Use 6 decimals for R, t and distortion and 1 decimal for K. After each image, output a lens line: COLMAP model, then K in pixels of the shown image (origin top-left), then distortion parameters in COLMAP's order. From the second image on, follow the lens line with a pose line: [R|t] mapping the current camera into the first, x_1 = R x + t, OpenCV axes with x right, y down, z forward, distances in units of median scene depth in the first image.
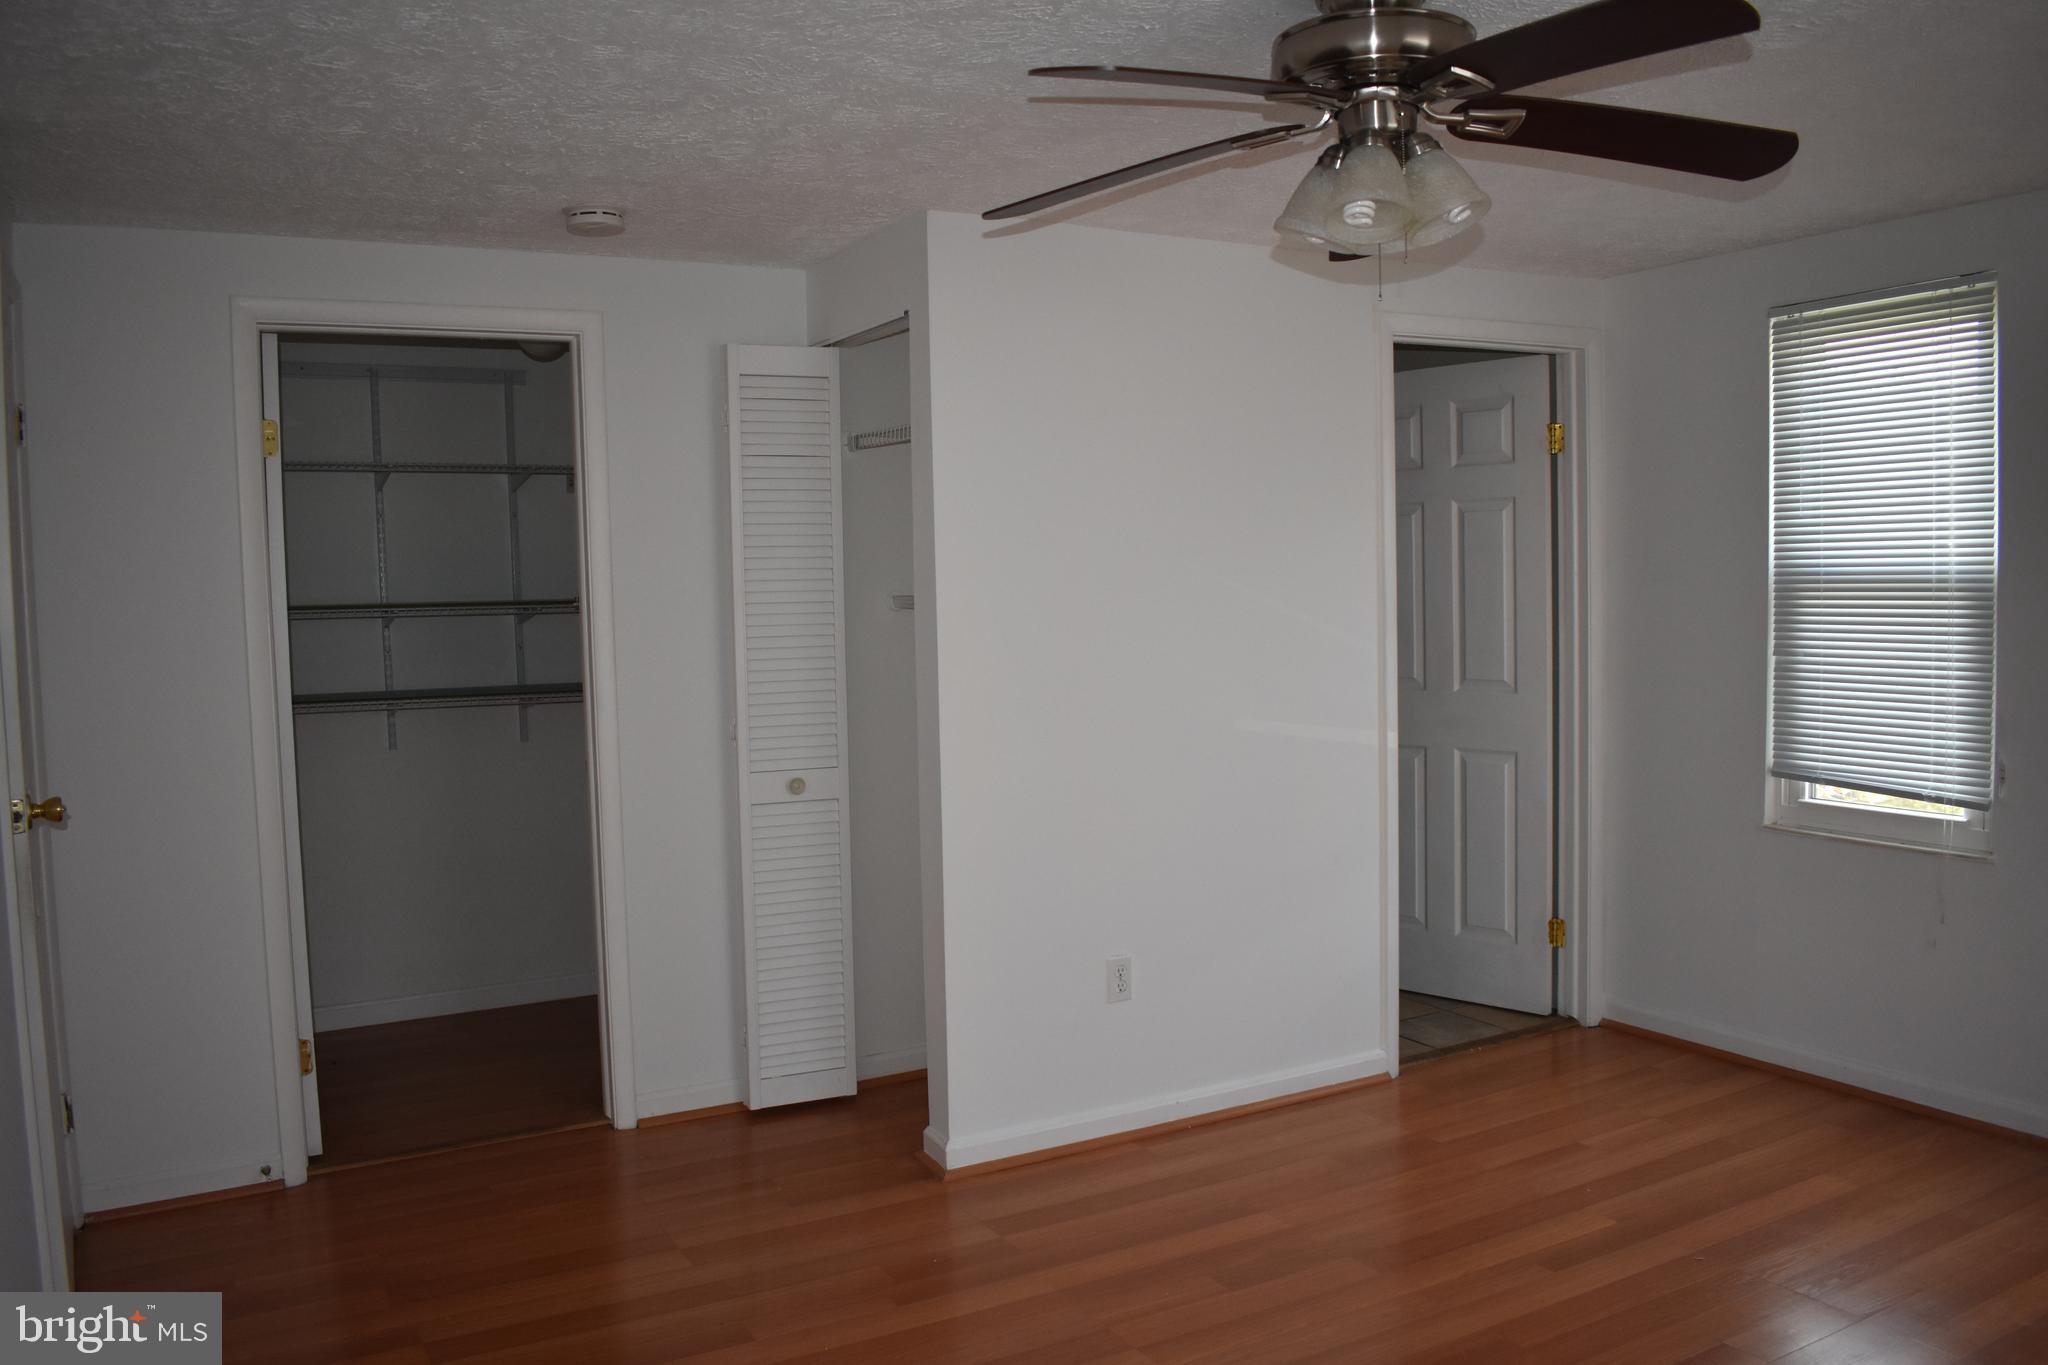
lens RADIAL K [[1596.0, 0, 1013.2], [0, 1596.0, 681.6], [0, 0, 1]] dist [-0.096830, 0.017978]
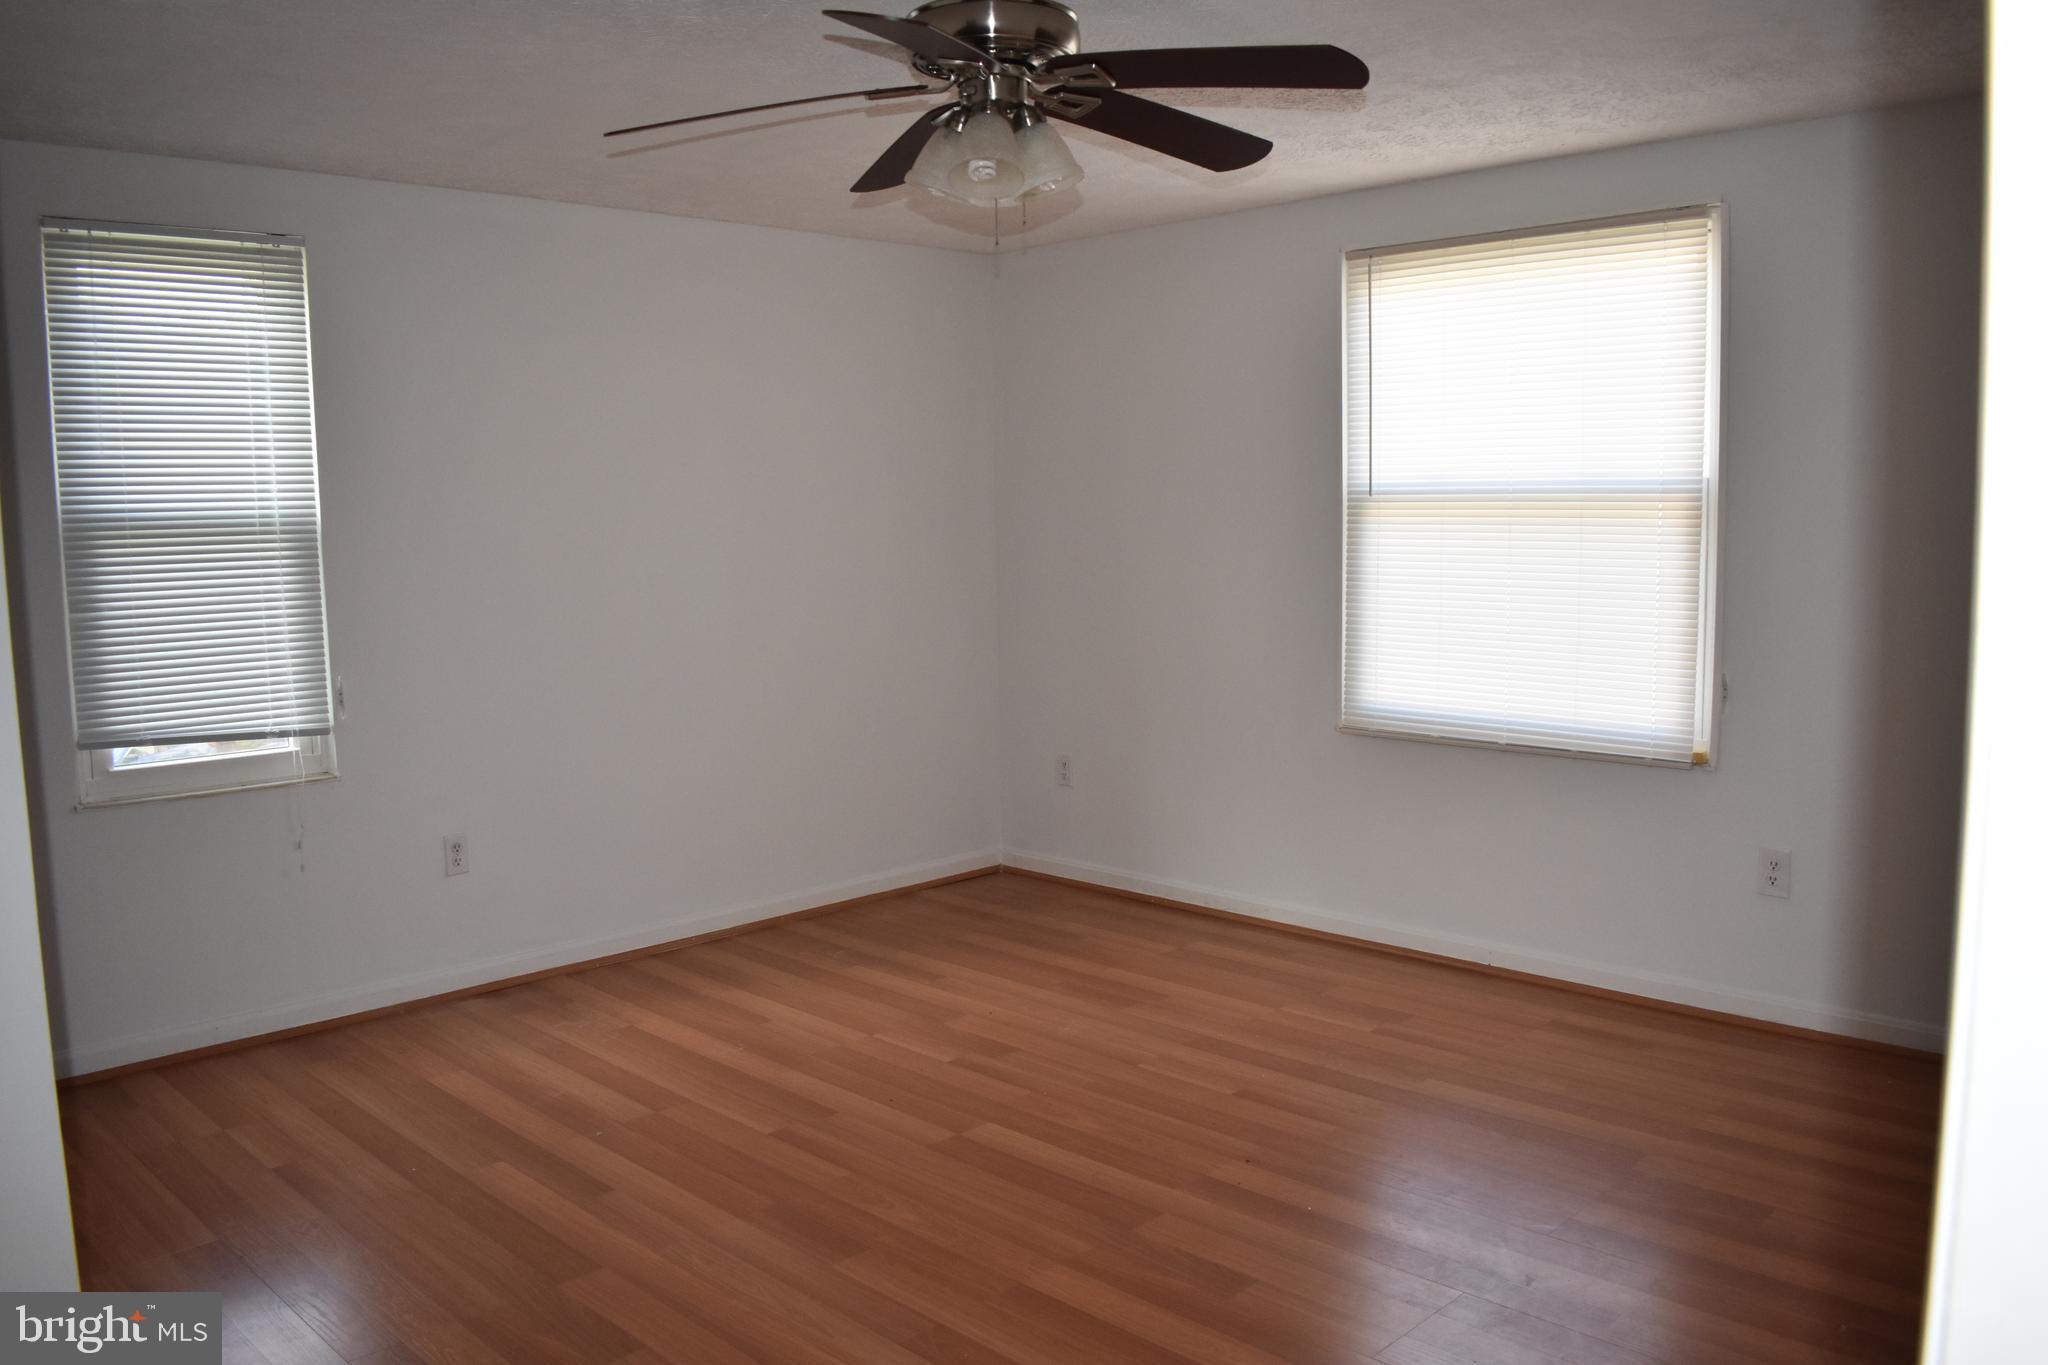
lens RADIAL K [[1596.0, 0, 1019.4], [0, 1596.0, 682.7], [0, 0, 1]] dist [-0.096830, 0.017978]
pose [[-0.274881, -0.079111, 0.958218, -0.539576], [0.082013, 0.991048, 0.105348, -0.027822], [-0.957974, 0.107544, -0.265932, 0.782384]]
